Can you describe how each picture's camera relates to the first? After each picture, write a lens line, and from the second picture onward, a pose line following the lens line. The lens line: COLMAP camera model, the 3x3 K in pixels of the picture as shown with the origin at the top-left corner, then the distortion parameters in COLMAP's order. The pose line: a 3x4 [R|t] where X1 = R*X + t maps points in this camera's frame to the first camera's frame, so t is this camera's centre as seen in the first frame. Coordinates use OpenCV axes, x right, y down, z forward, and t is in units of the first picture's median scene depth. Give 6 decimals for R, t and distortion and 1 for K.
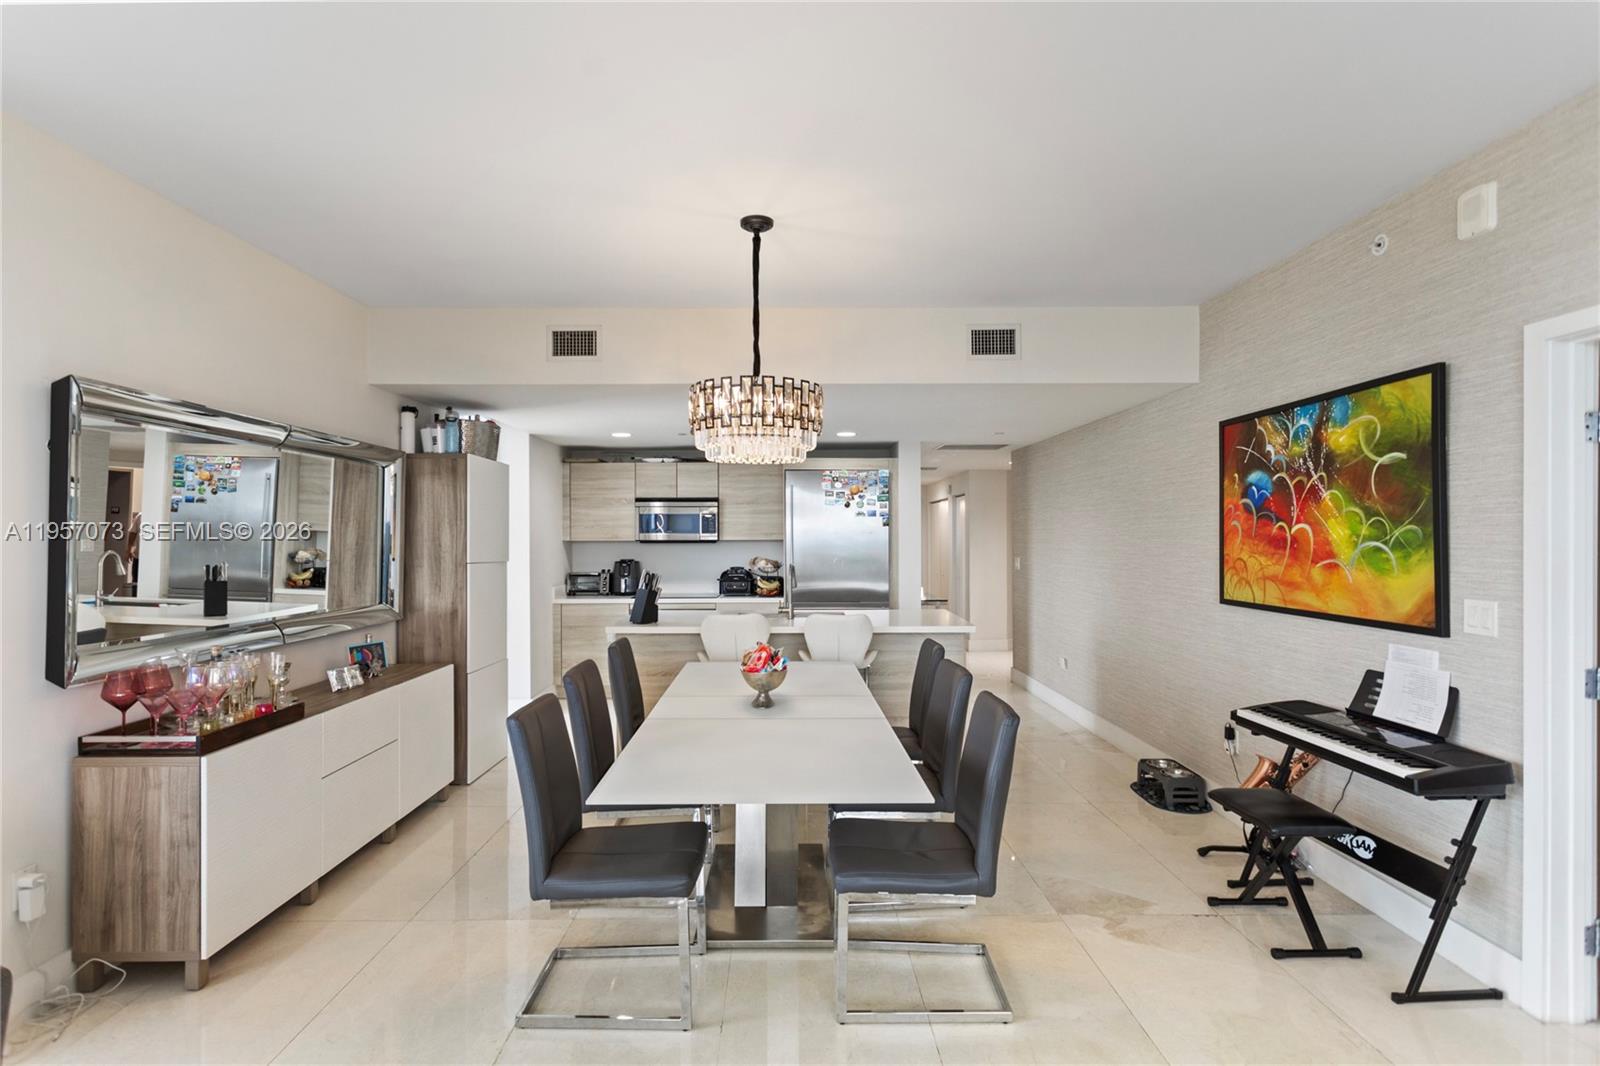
lens RADIAL K [[763.3, 0, 789.2], [0, 763.3, 539.5], [0, 0, 1]] dist [0.003229, 0.000875]
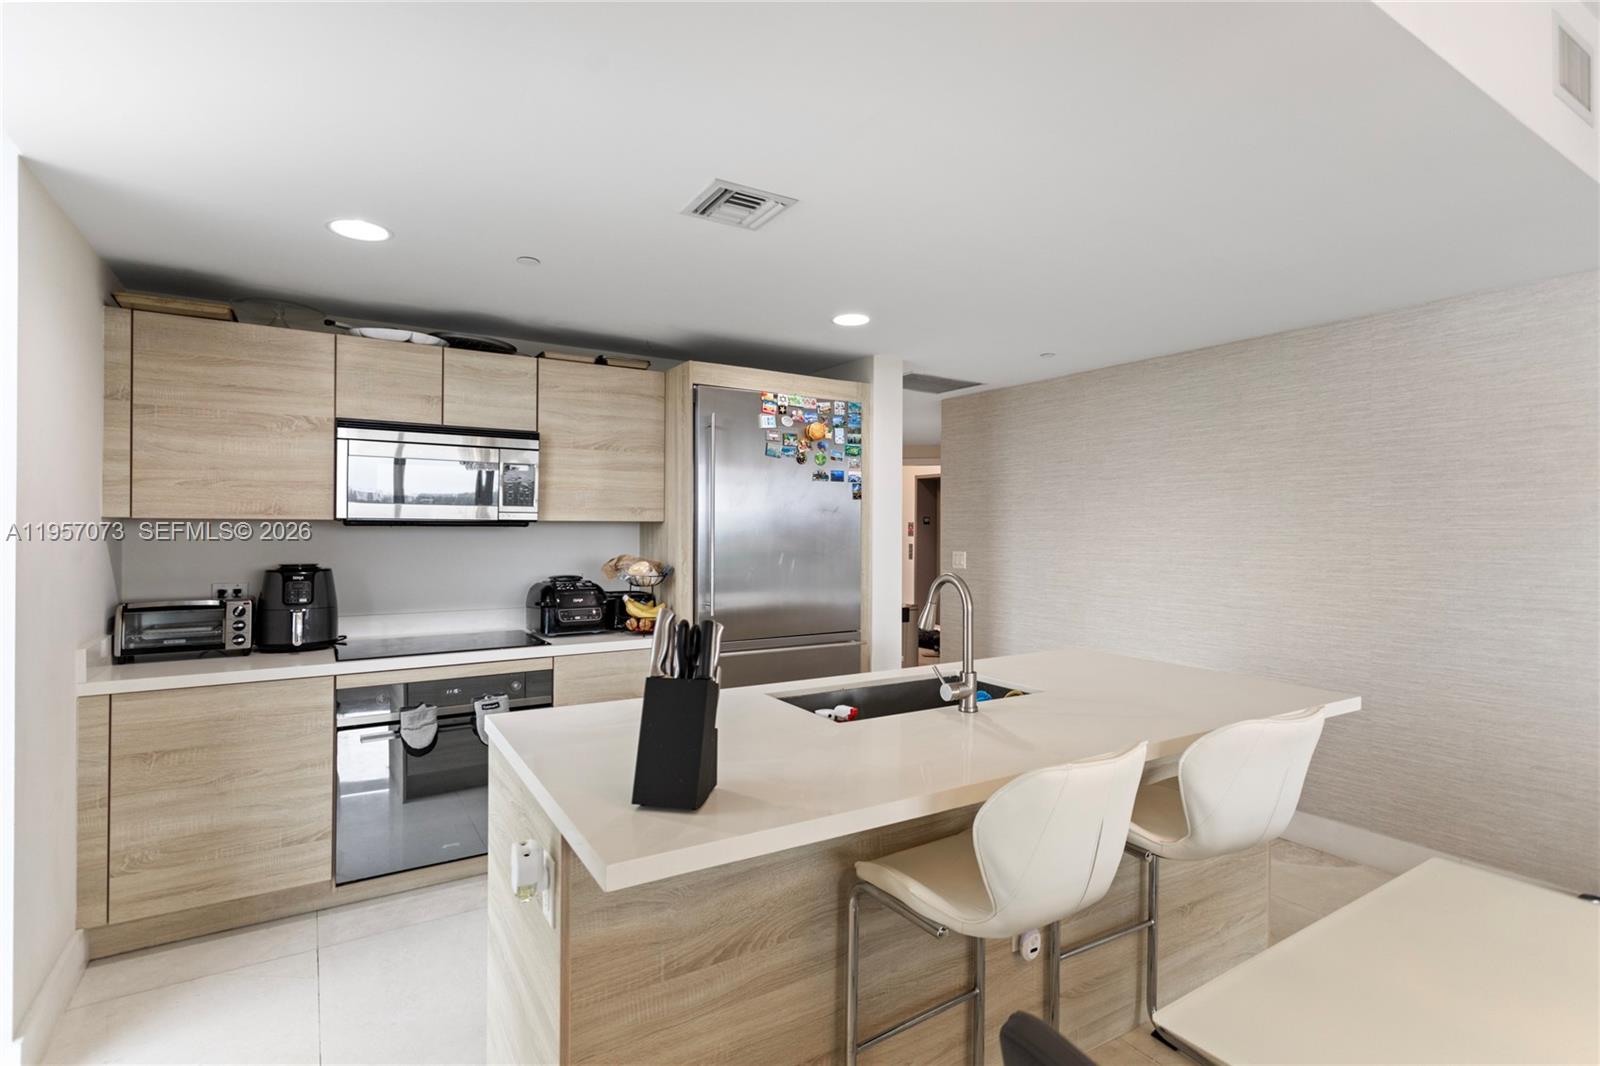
lens RADIAL K [[767.8, 0, 796.5], [0, 767.8, 528.8], [0, 0, 1]] dist [0.001036, 0.000374]
pose [[0.850472, 0.006312, 0.525983, -0.376298], [-0.004337, 0.999978, -0.004987, 0.013557], [-0.526003, 0.001960, 0.850480, 0.922898]]
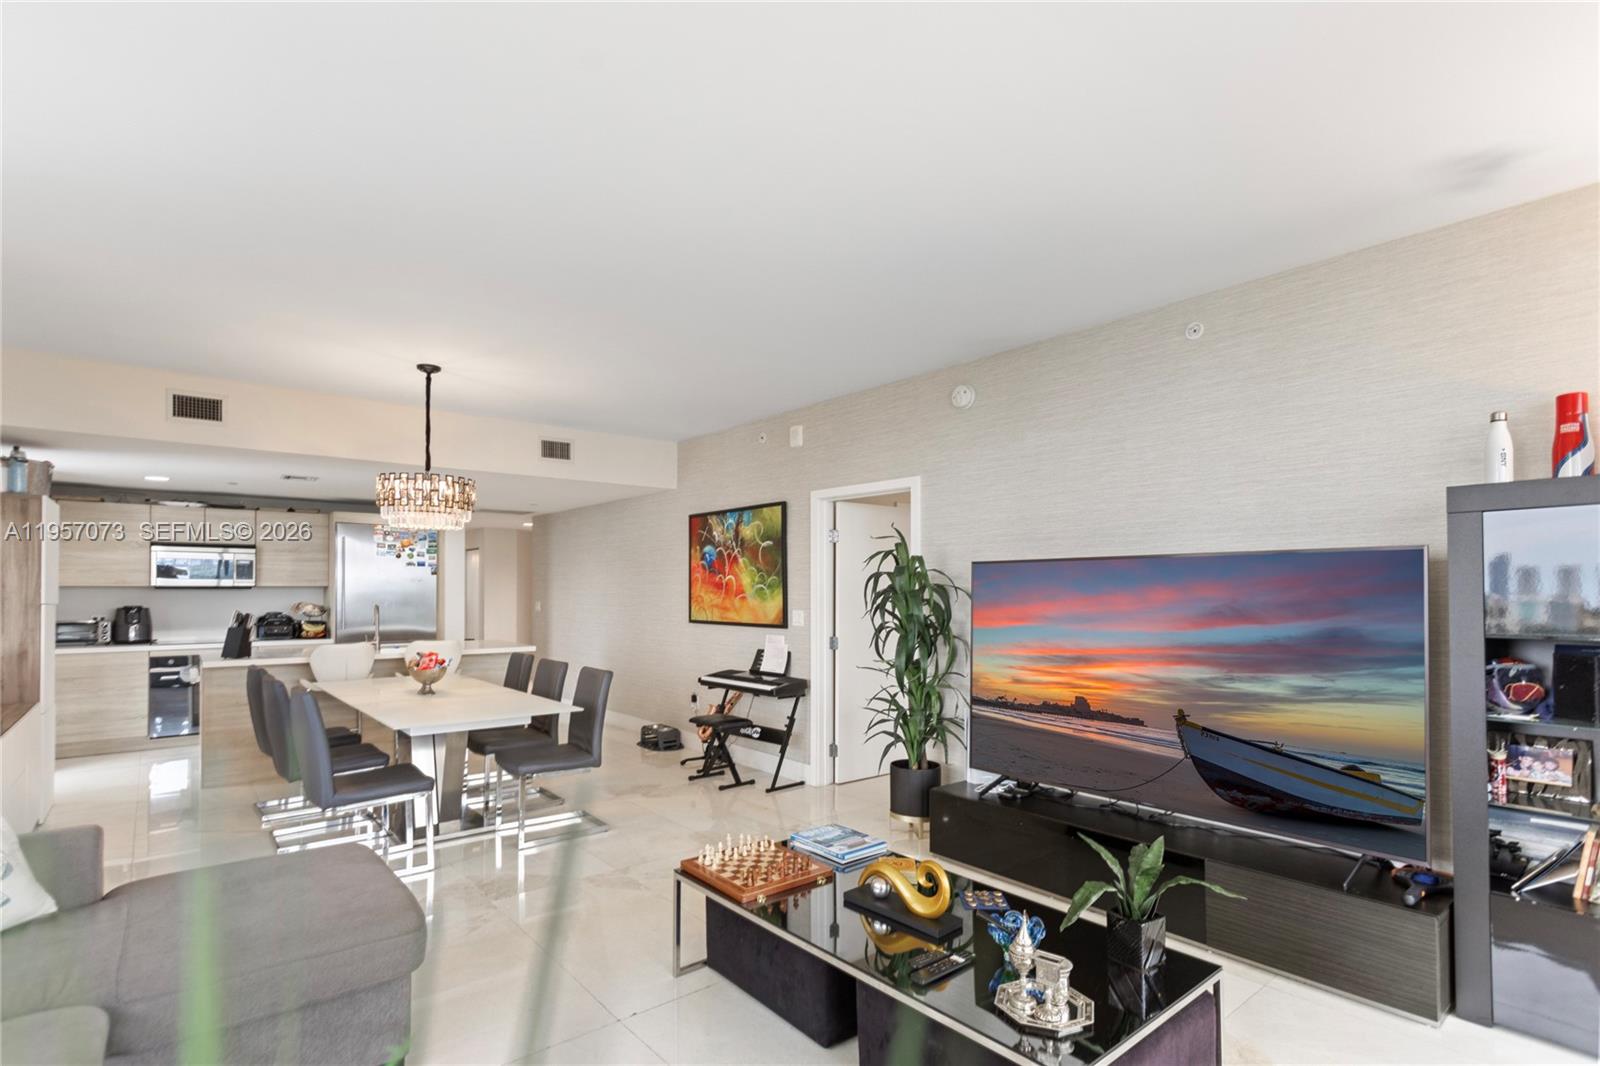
lens RADIAL K [[765.4, 0, 787.5], [0, 765.4, 583.9], [0, 0, 1]] dist [0.001517, 0.000240]
pose [[0.778497, 0.008049, 0.627597, -0.330625], [-0.000074, 0.999919, -0.012731, 0.019824], [-0.627649, 0.009865, 0.778434, -0.456023]]
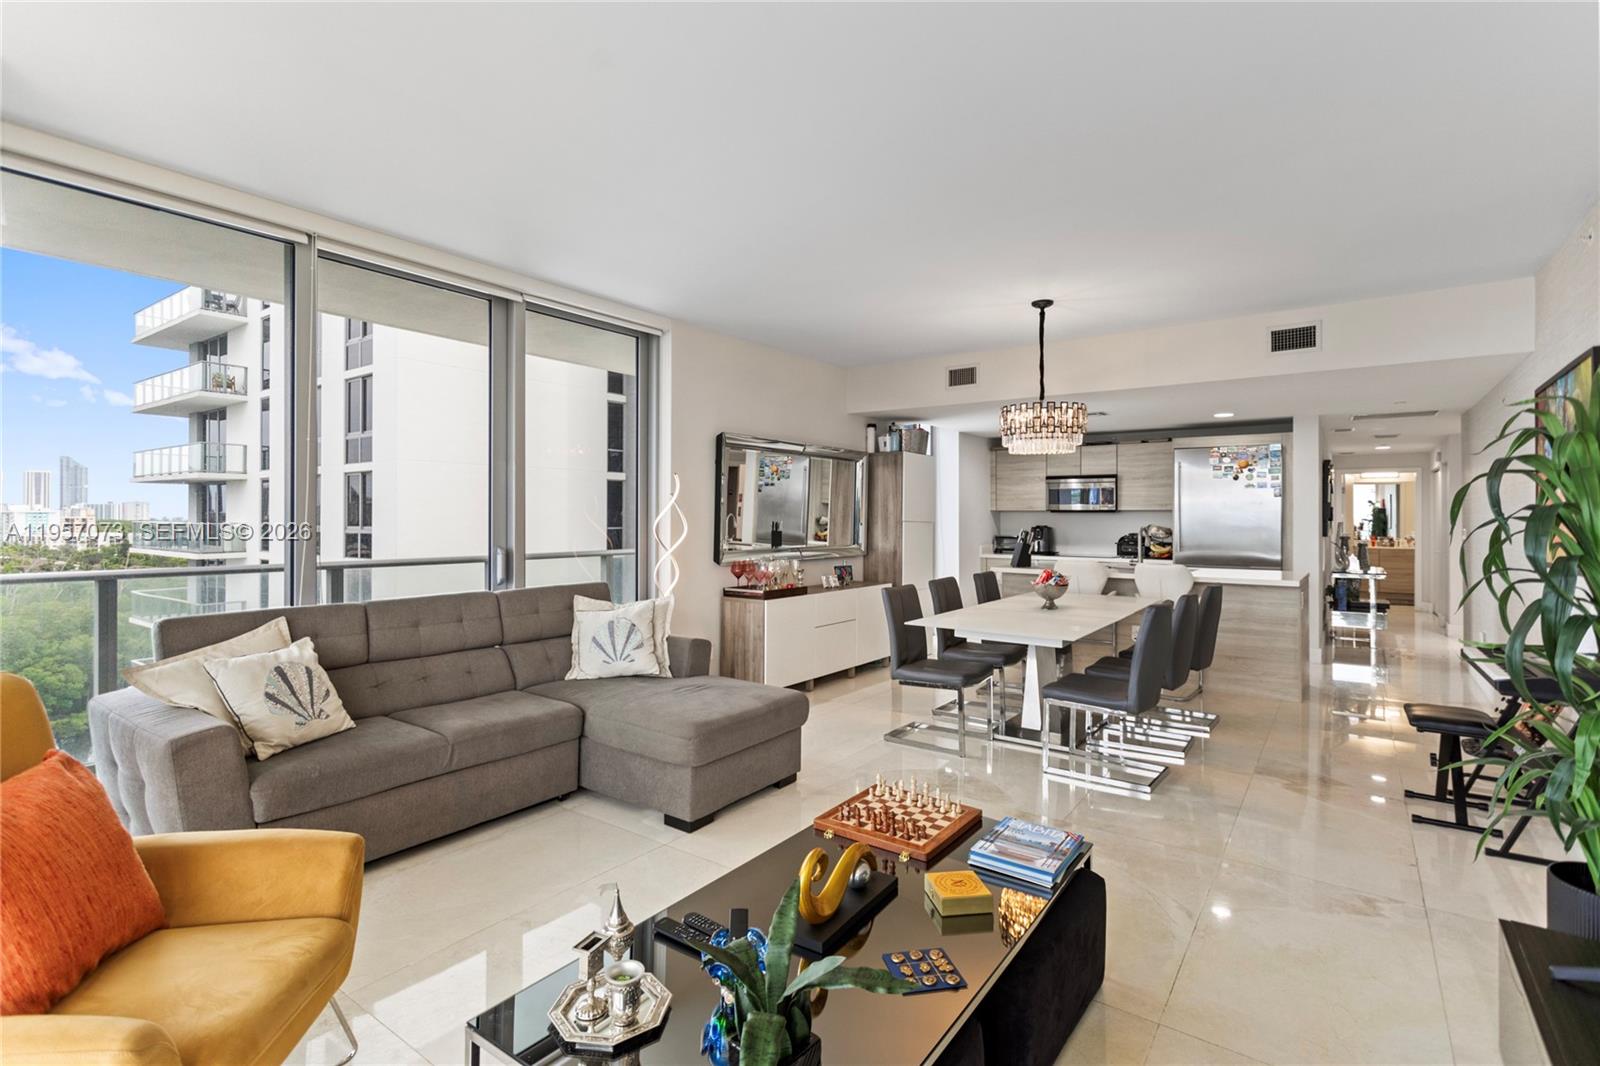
lens RADIAL K [[760.6, 0, 795.9], [0, 760.6, 514.3], [0, 0, 1]] dist [0.001723, 0.000467]
pose [[0.806187, 0.004661, -0.591642, 0.370484], [-0.007382, 0.999970, -0.002181, 0.024636], [0.591614, 0.006126, 0.806198, -0.442681]]
